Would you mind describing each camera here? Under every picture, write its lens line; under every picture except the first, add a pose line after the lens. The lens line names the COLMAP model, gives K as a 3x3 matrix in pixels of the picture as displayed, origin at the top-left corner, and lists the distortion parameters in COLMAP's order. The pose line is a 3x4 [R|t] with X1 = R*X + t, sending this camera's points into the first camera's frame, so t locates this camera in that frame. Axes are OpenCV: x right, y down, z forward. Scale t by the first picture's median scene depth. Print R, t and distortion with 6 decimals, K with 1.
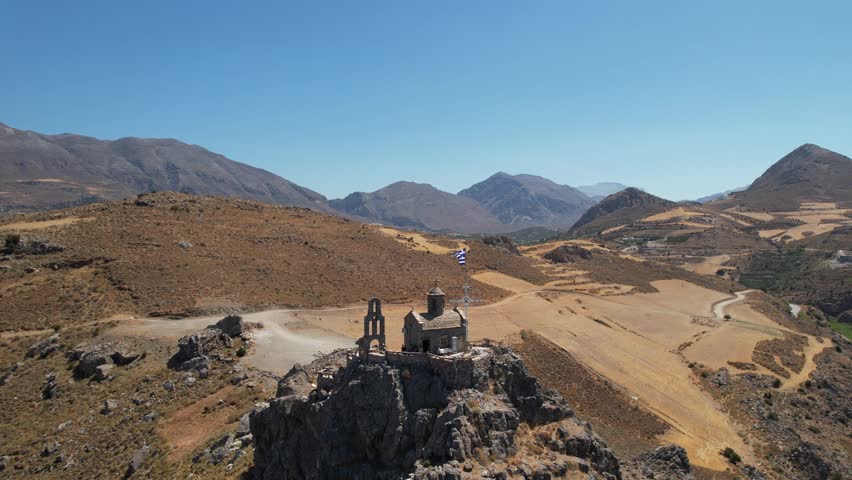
lens RADIAL K [[542.6, 0, 427.5], [0, 542.6, 244.6], [0, 0, 1]] dist [-0.072226, 0.061733]
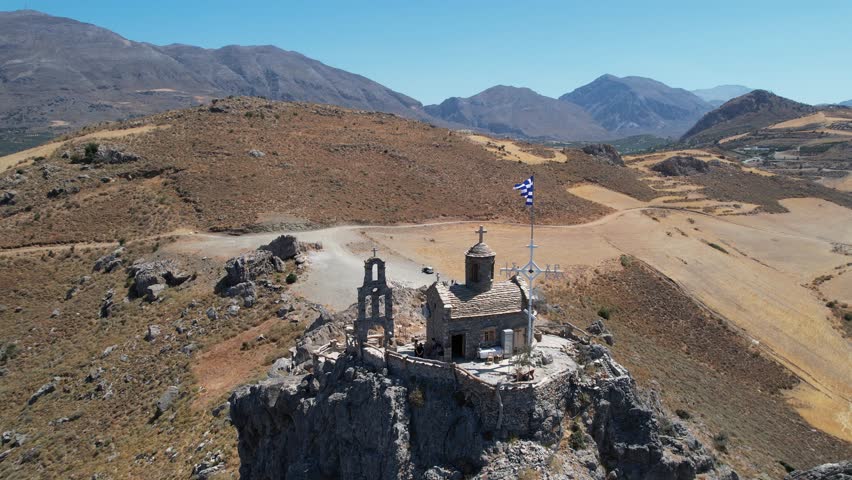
lens RADIAL K [[542.6, 0, 426.6], [0, 542.6, 244.4], [0, 0, 1]] dist [-0.072226, 0.061733]
pose [[0.984124, 0.035298, -0.173937, 0.014643], [-0.005453, 0.985575, 0.169153, -0.003967], [0.177399, -0.165519, 0.970120, 0.105758]]
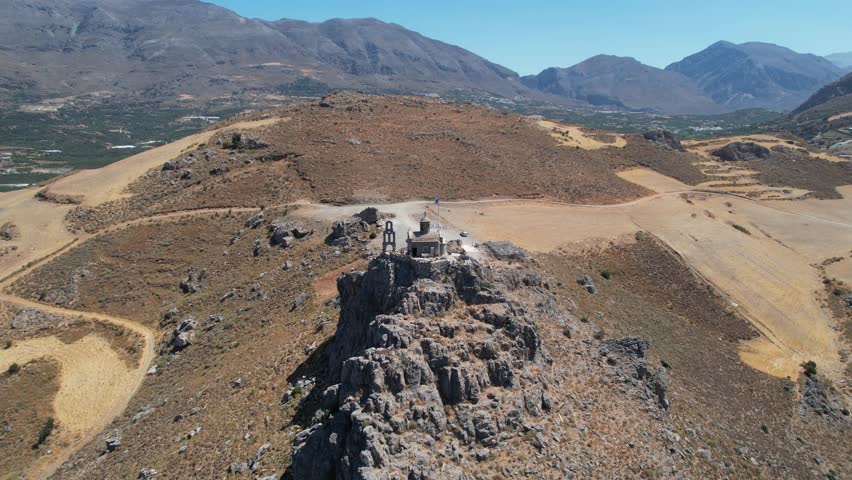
lens RADIAL K [[542.6, 0, 428.6], [0, 542.6, 246.3], [0, 0, 1]] dist [-0.072226, 0.061733]
pose [[0.939111, 0.088069, -0.332137, 0.142684], [-0.011014, 0.973816, 0.227073, -0.051070], [0.343438, -0.209588, 0.915491, -0.128552]]
